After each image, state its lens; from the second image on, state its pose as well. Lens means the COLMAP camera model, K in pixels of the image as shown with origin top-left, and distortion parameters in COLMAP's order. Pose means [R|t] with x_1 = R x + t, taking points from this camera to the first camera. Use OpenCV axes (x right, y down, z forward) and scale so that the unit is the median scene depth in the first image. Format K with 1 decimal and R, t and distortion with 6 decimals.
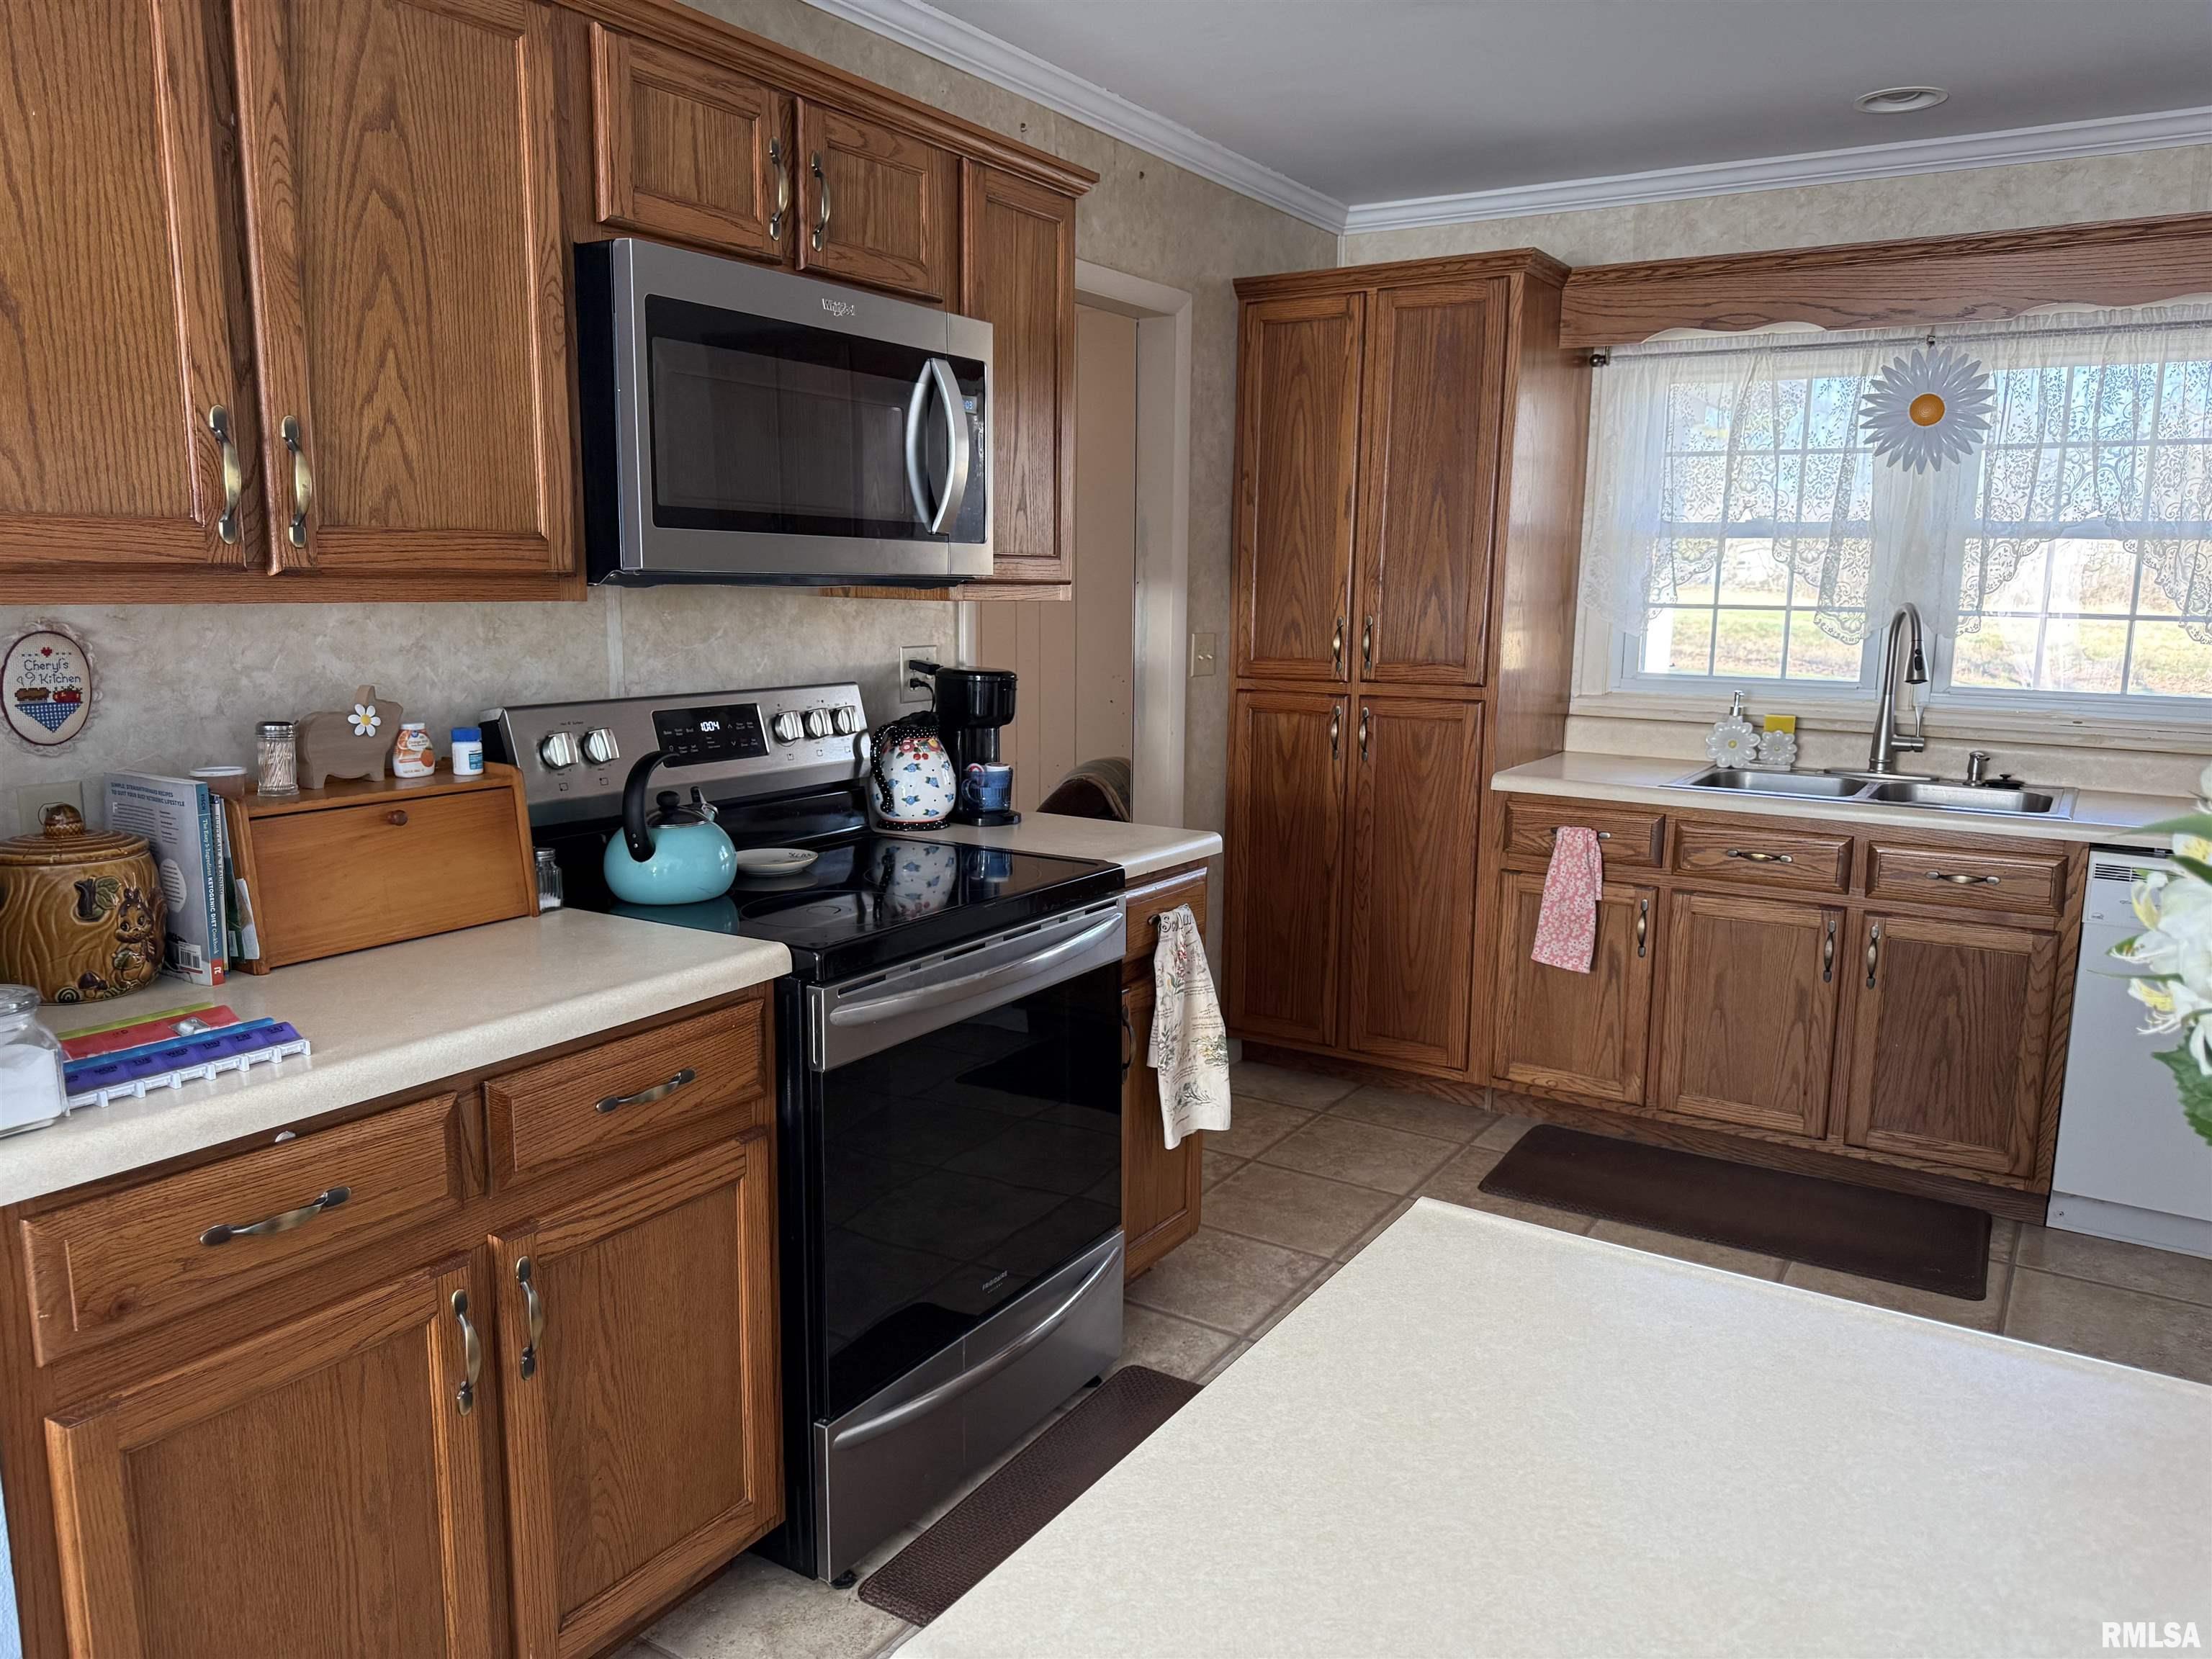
lens RADIAL K [[1547.4, 0, 1123.0], [0, 1547.4, 847.9], [0, 0, 1]] dist [0.010407, -0.023837]
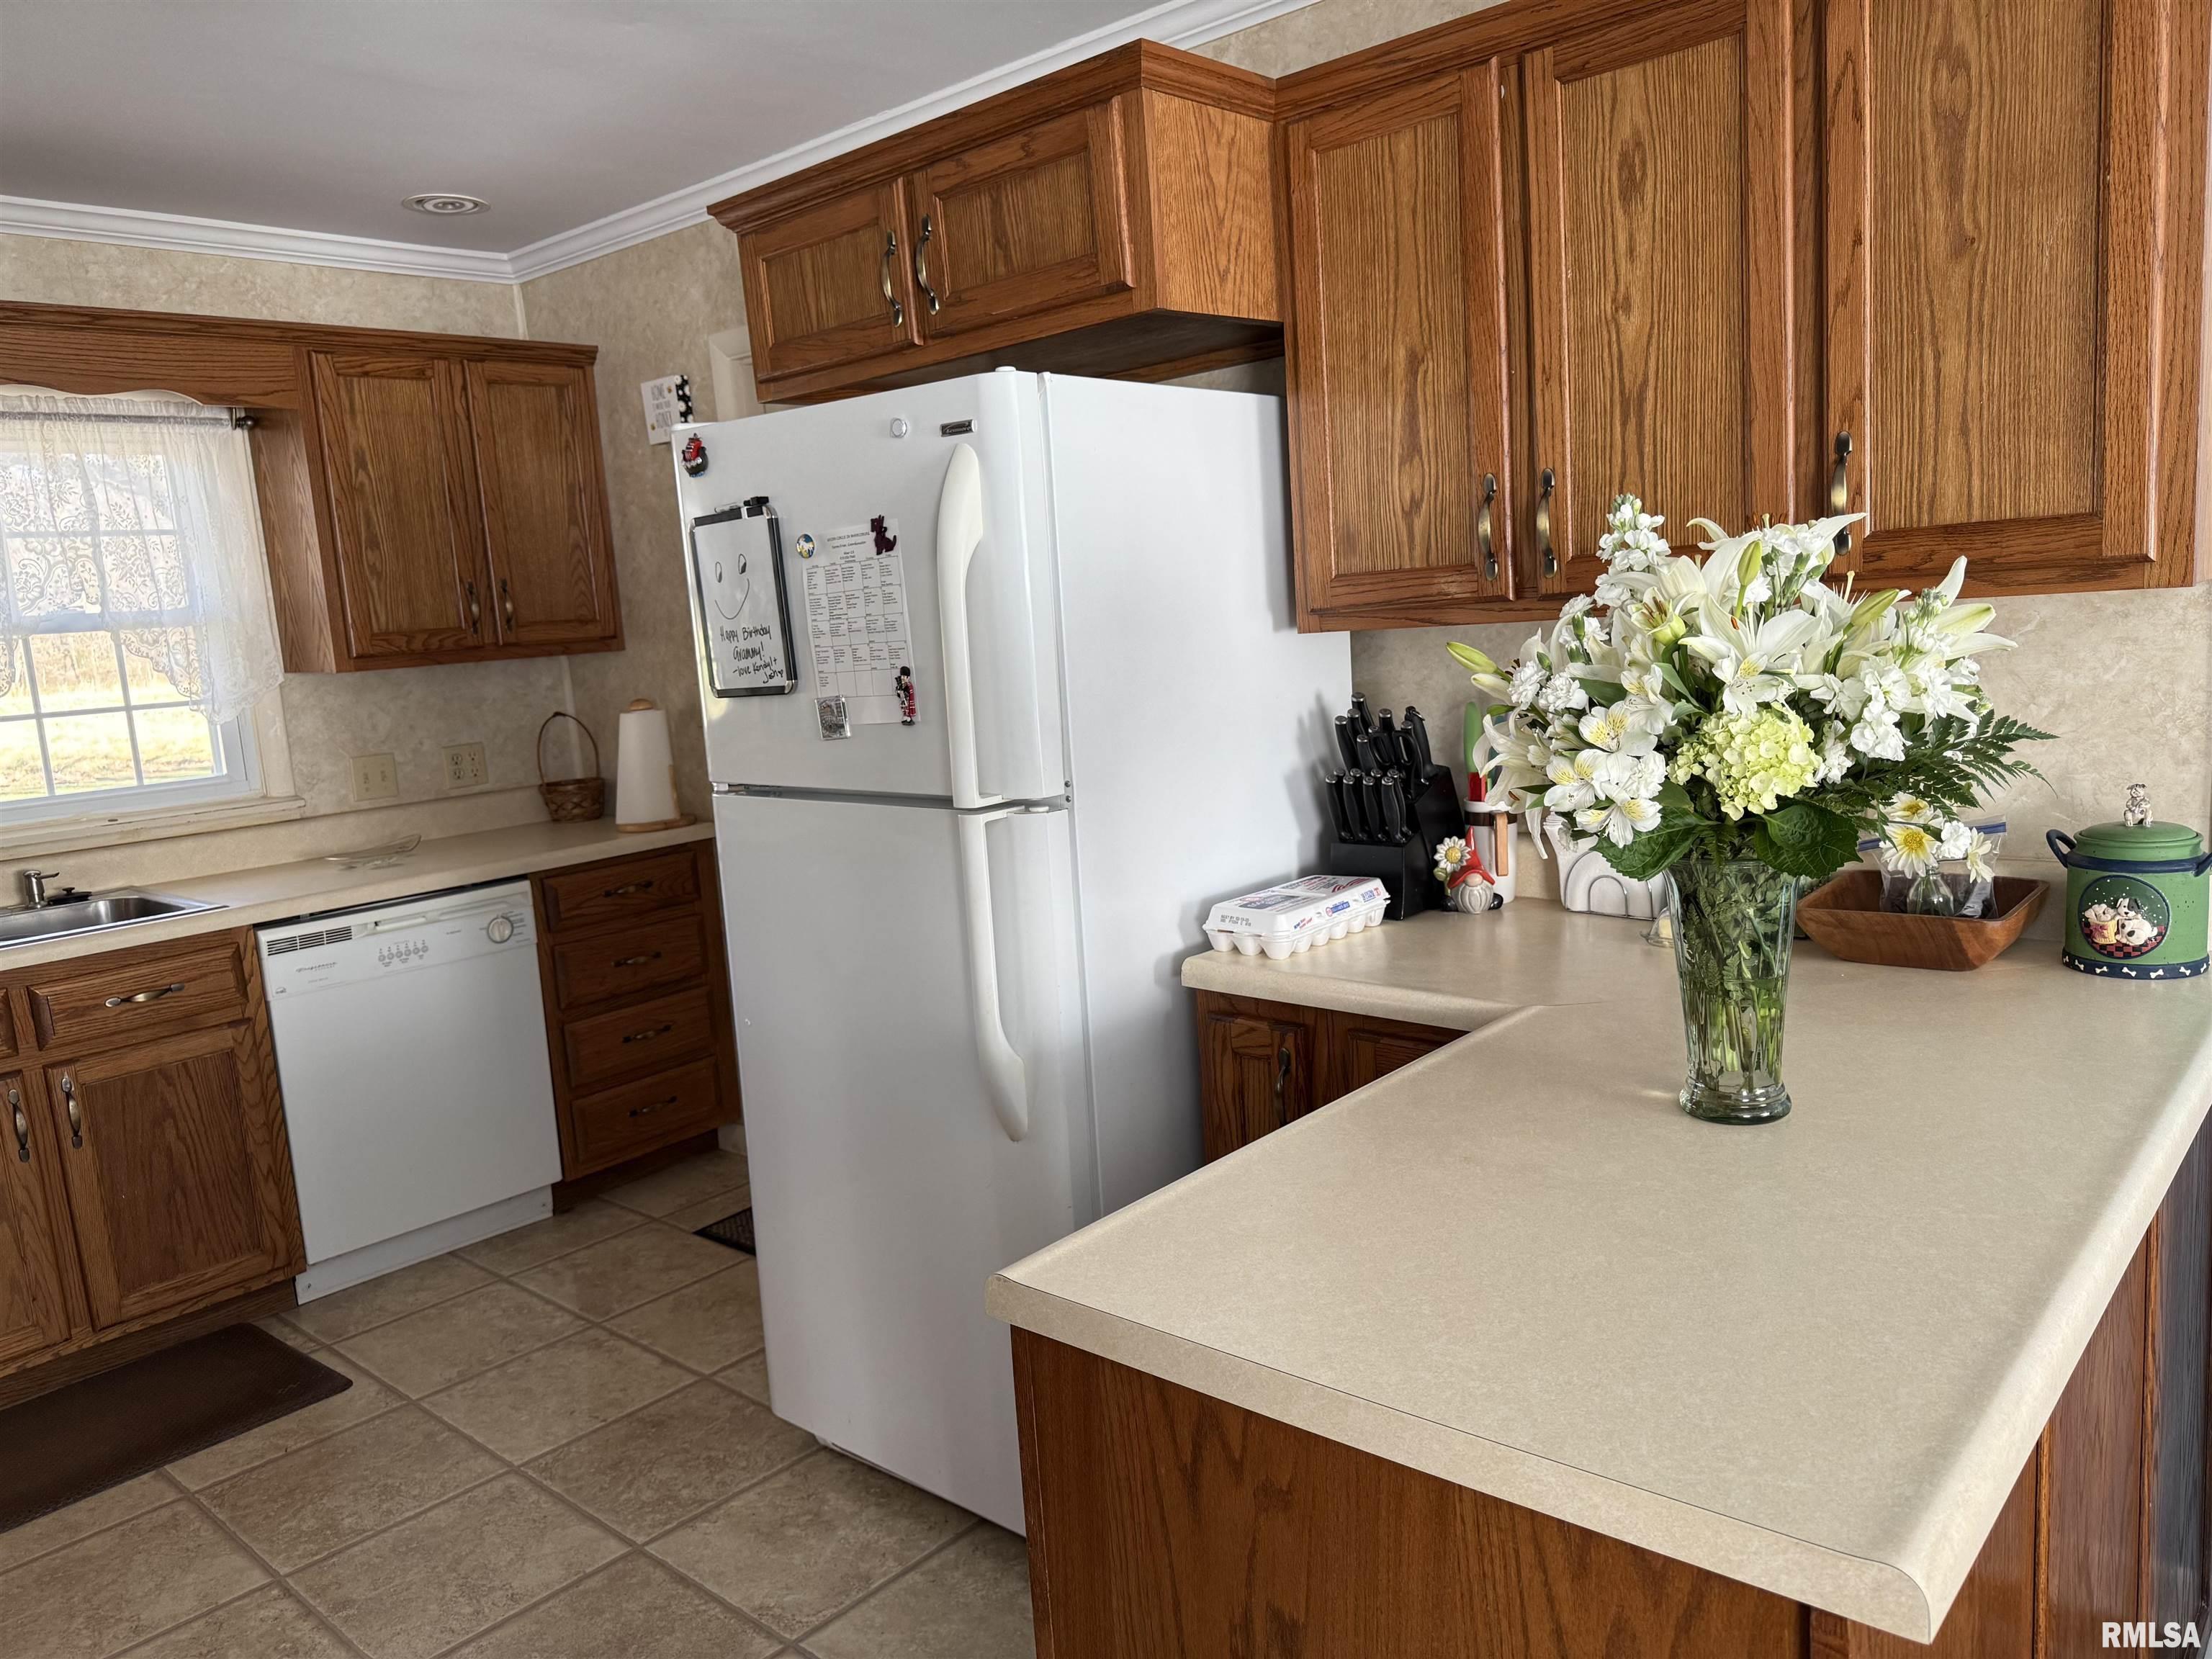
lens RADIAL K [[1547.4, 0, 1113.2], [0, 1547.4, 852.7], [0, 0, 1]] dist [0.010407, -0.023837]
pose [[0.162535, -0.185407, 0.969127, -0.232888], [0.244624, 0.959095, 0.142462, -0.049905], [-0.955898, 0.213917, 0.201241, 0.230834]]
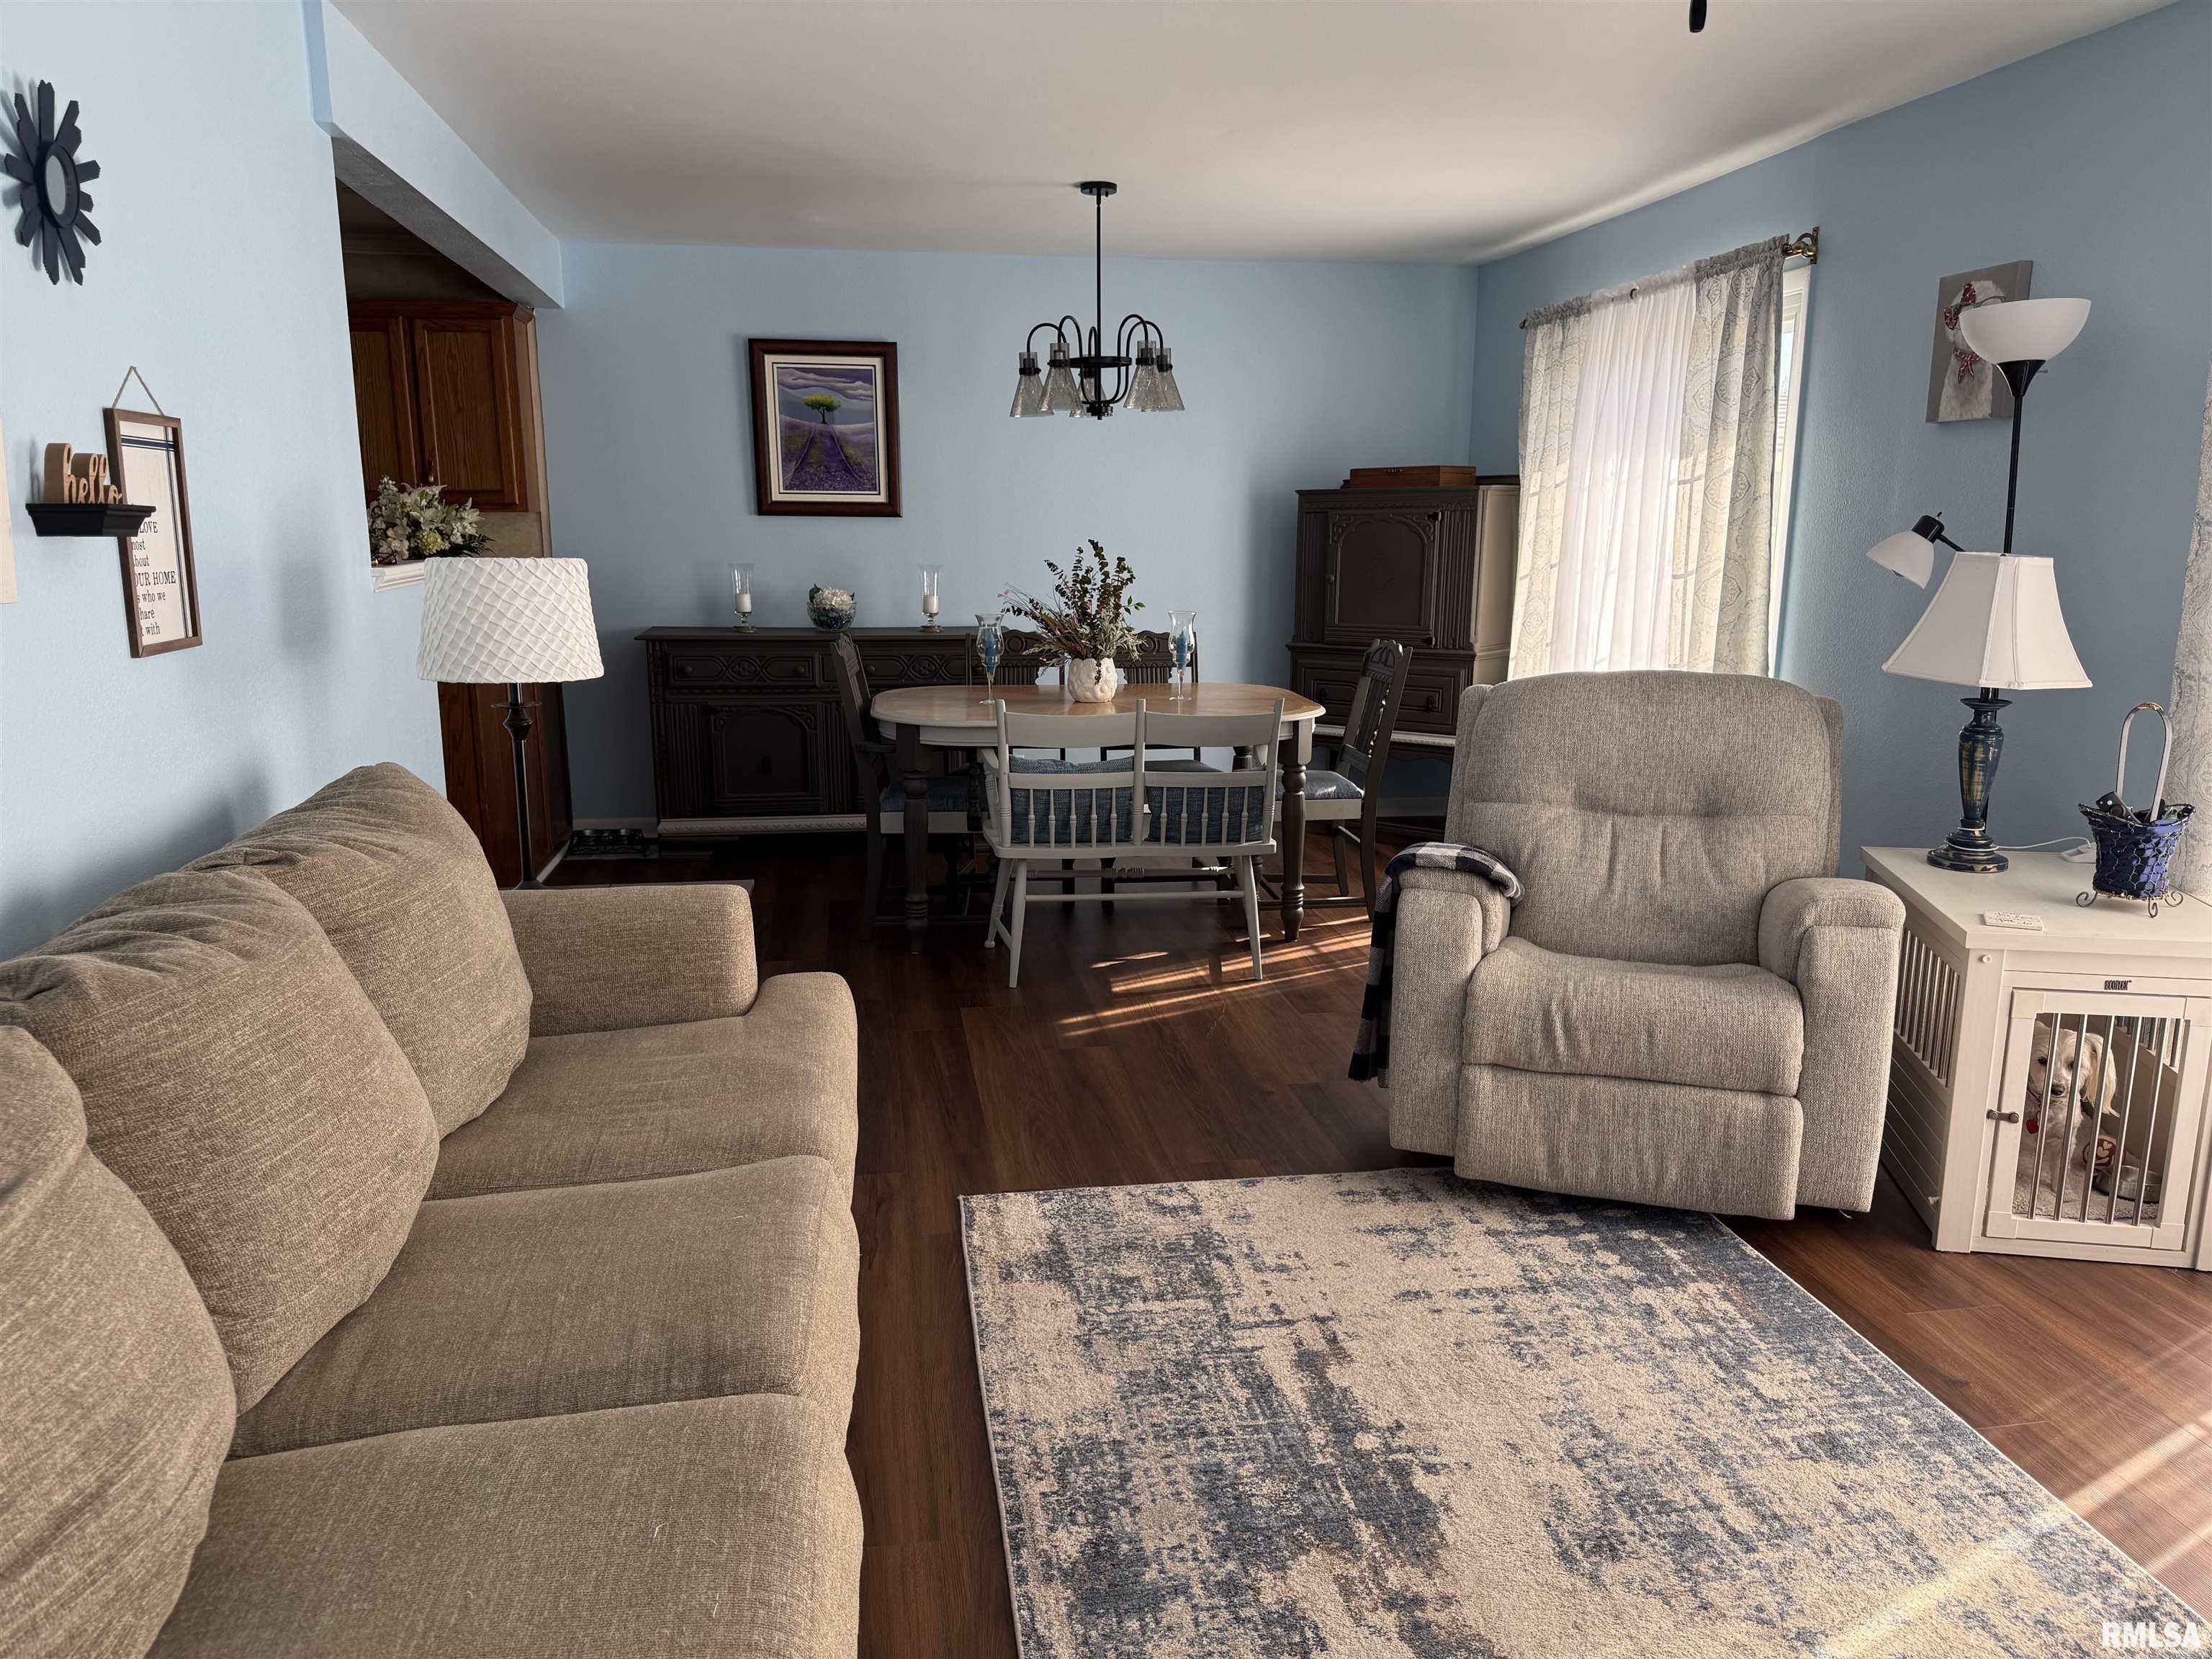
lens RADIAL K [[1547.4, 0, 1128.1], [0, 1547.4, 845.8], [0, 0, 1]] dist [0.010407, -0.023837]
pose [[-0.676152, -0.174531, 0.715792, -1.521951], [0.110483, 0.936532, 0.332719, -0.138136], [-0.728431, 0.304052, -0.613955, 0.703326]]
